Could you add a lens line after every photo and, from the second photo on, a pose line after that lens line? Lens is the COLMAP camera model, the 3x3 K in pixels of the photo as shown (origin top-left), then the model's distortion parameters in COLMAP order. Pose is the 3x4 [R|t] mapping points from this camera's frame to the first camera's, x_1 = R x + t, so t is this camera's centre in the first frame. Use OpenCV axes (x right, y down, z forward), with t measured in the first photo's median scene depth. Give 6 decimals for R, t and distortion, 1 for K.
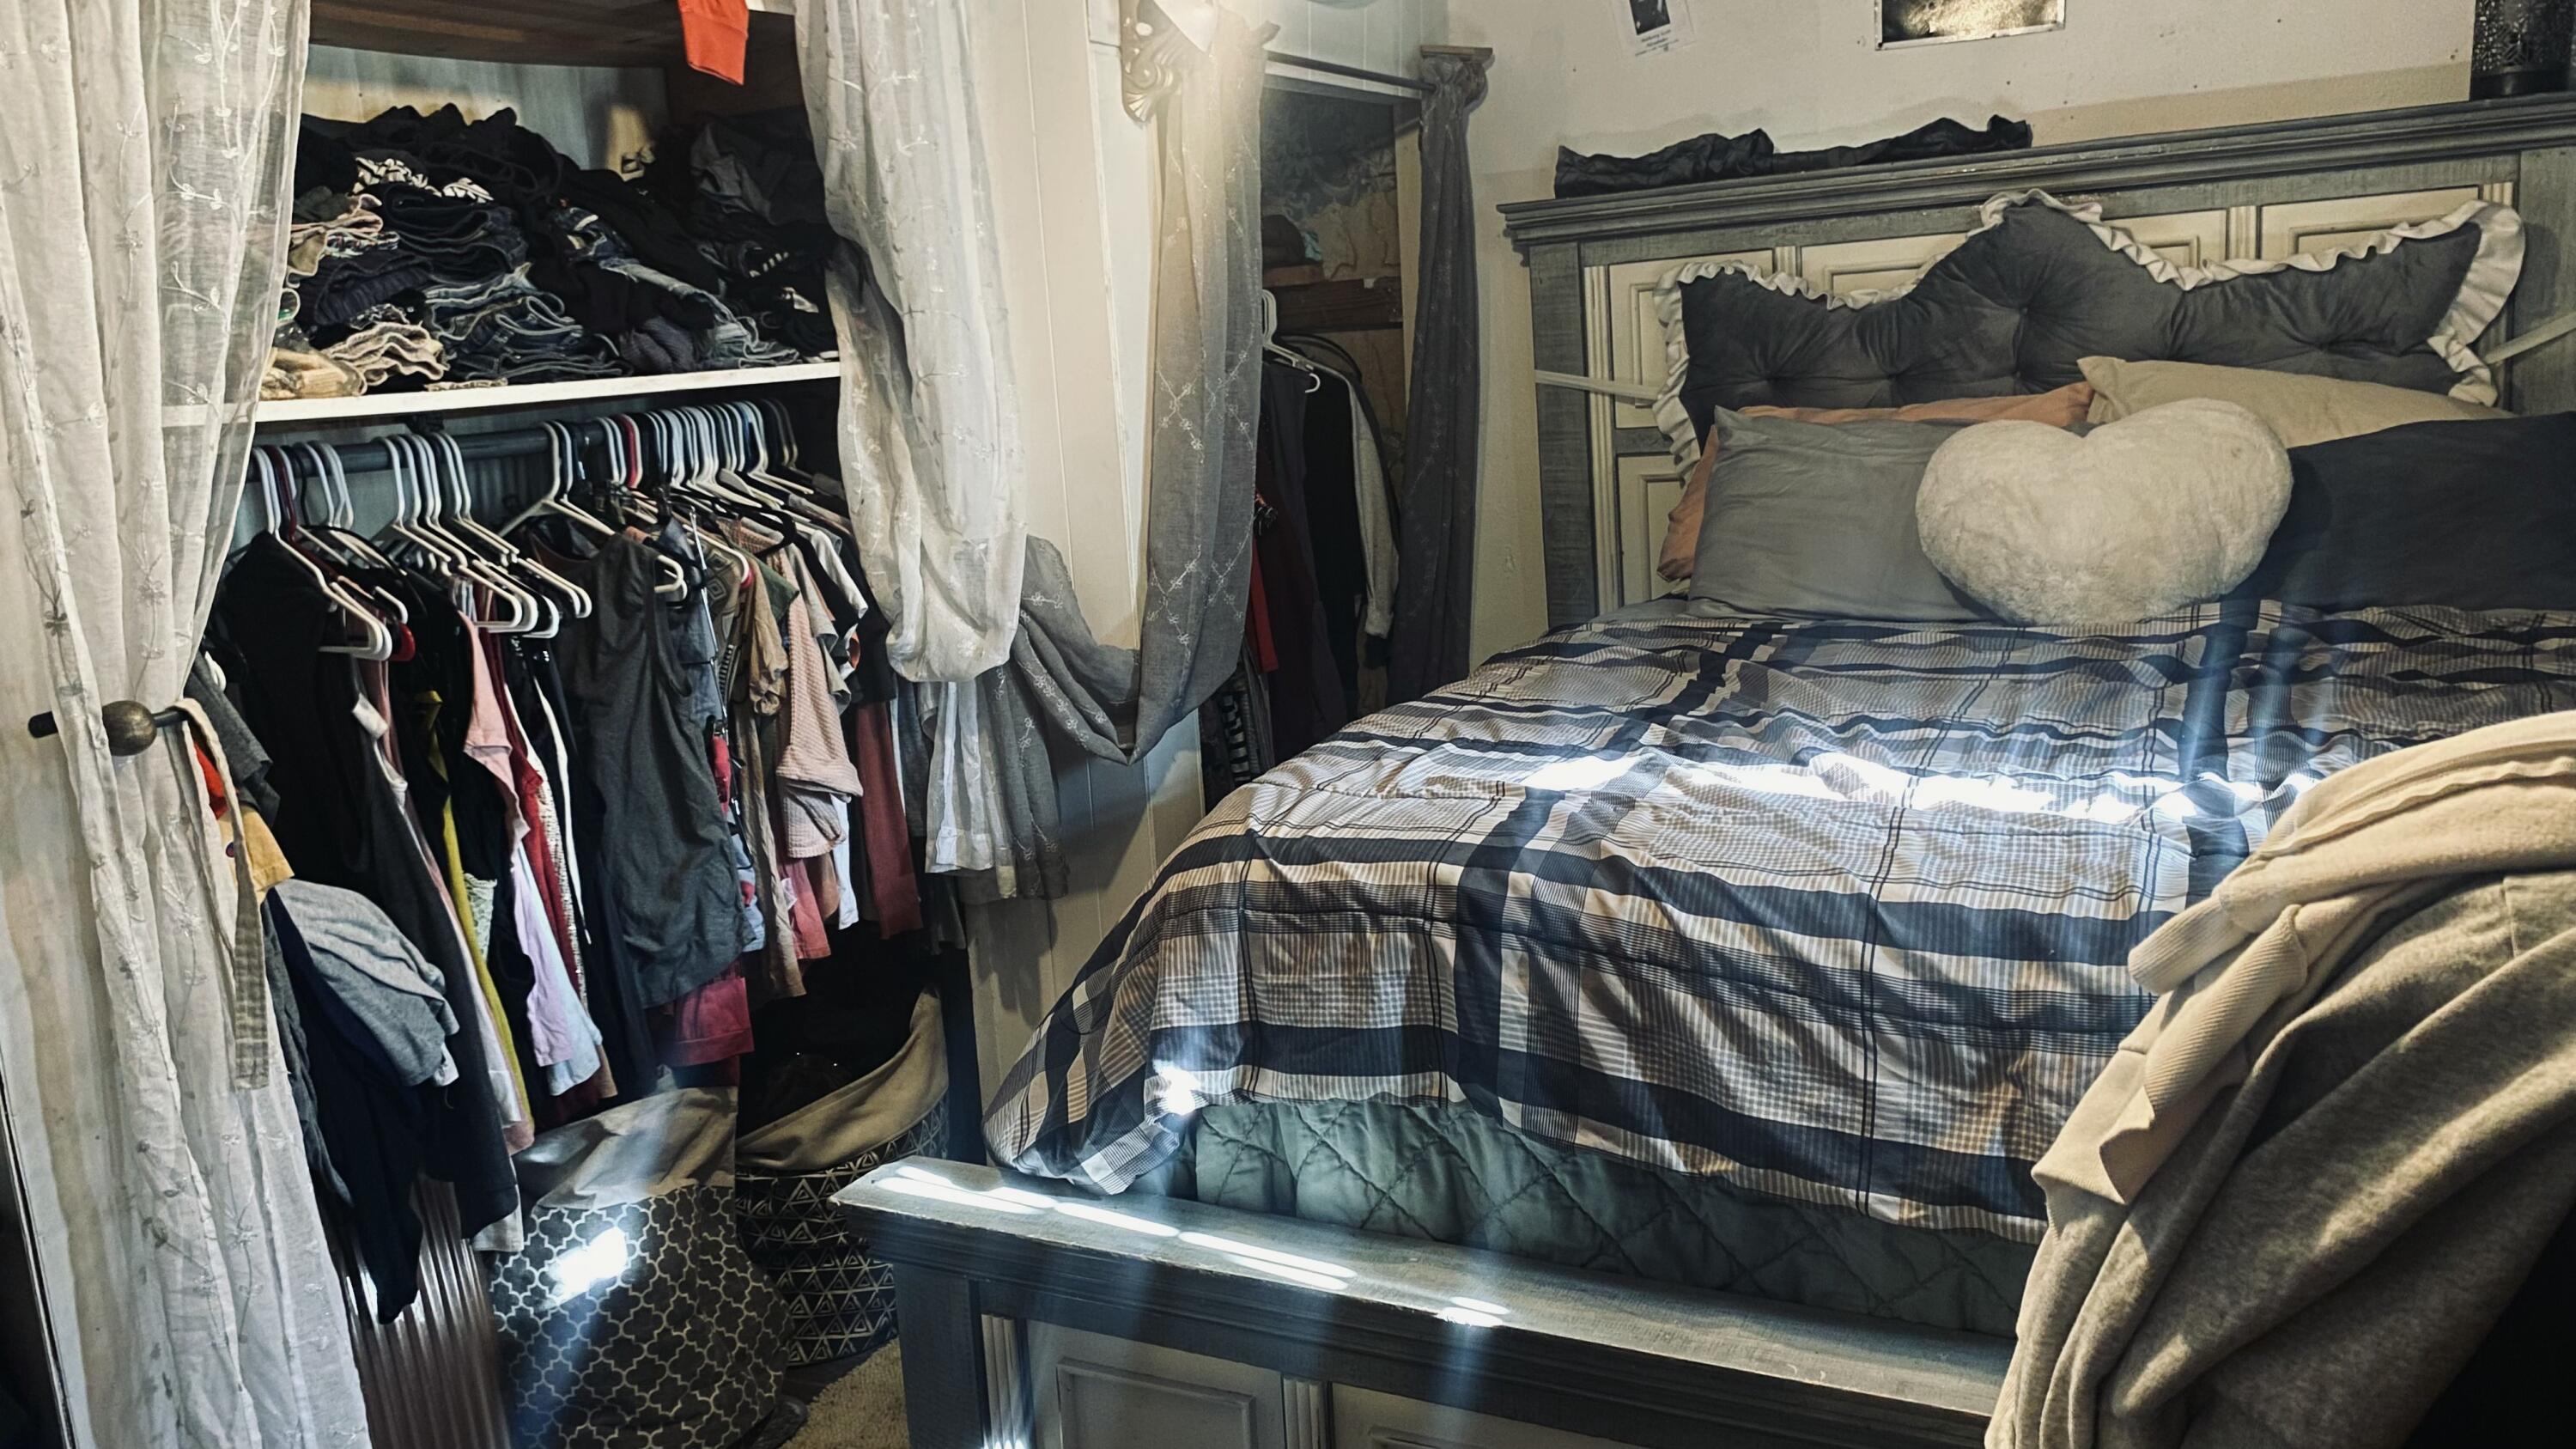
lens RADIAL K [[1948.7, 0, 1288.0], [0, 1948.7, 724.5], [0, 0, 1]] dist [0.005840, -0.007428]
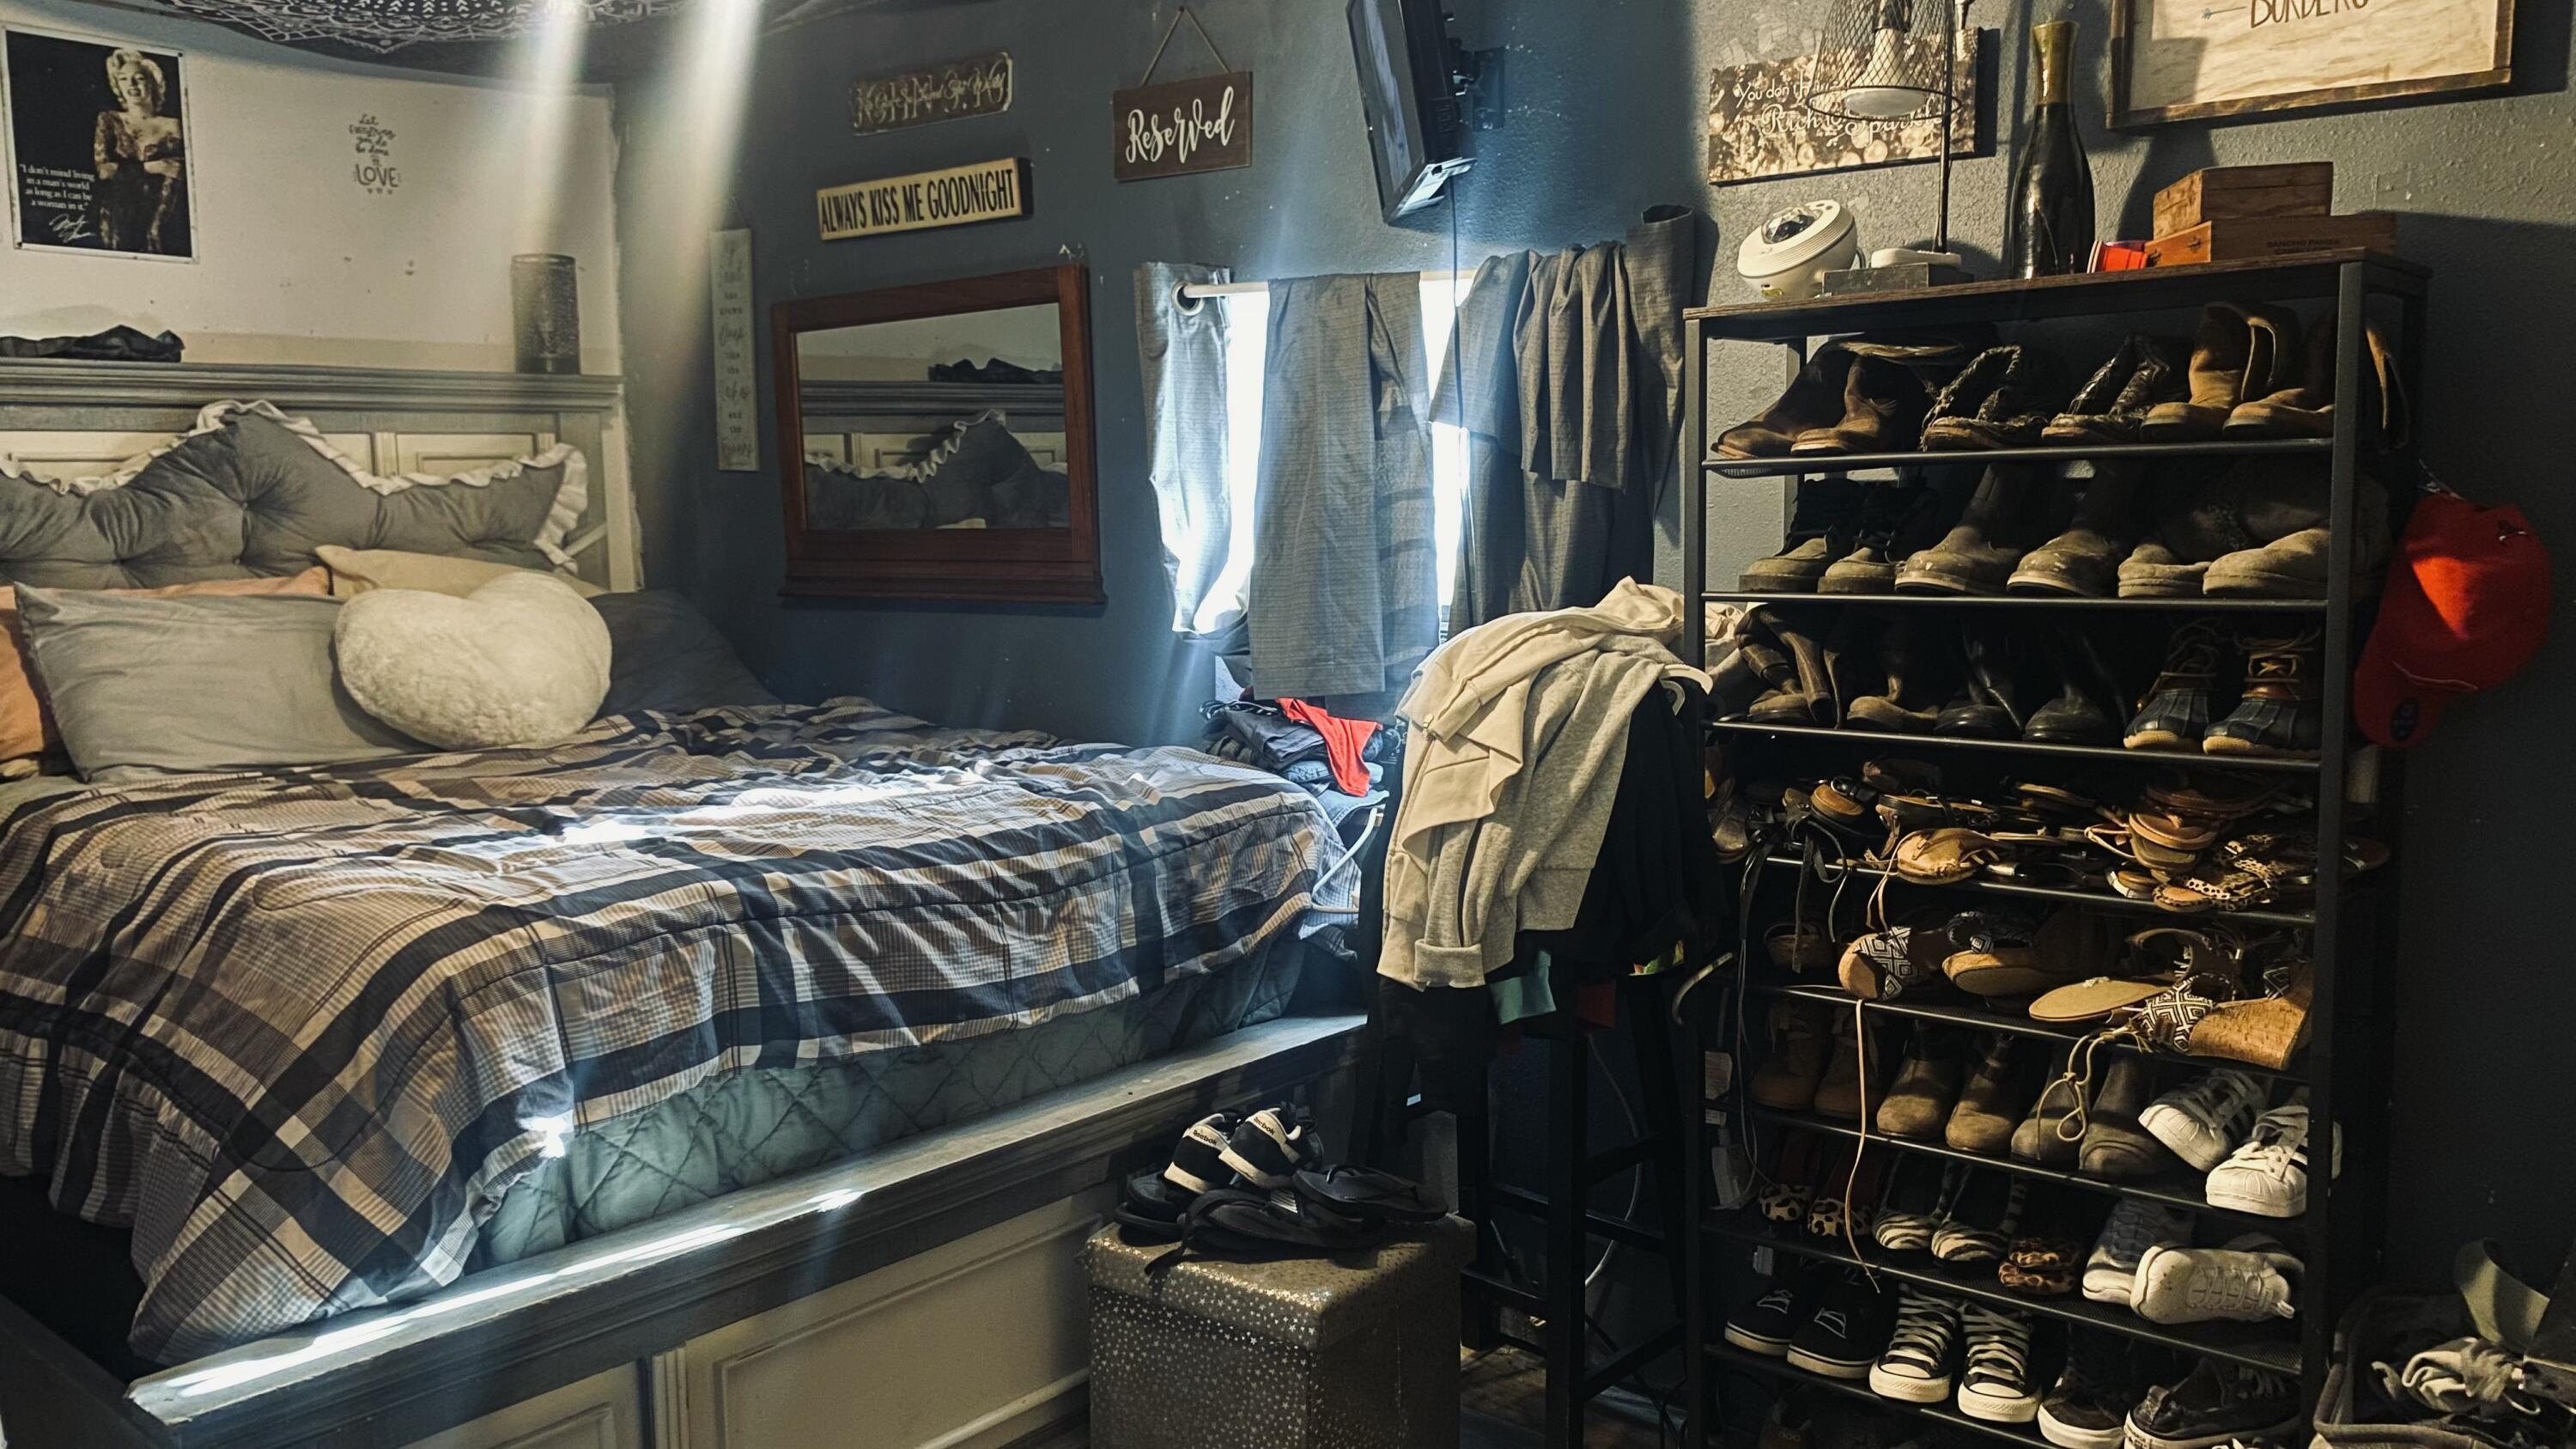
lens RADIAL K [[1948.7, 0, 1288.0], [0, 1948.7, 724.5], [0, 0, 1]] dist [0.005840, -0.007428]
pose [[0.223923, -0.050957, 0.973274, -1.063935], [0.187619, 0.982207, 0.008258, 0.030825], [-0.956377, 0.180756, 0.229499, 0.329628]]
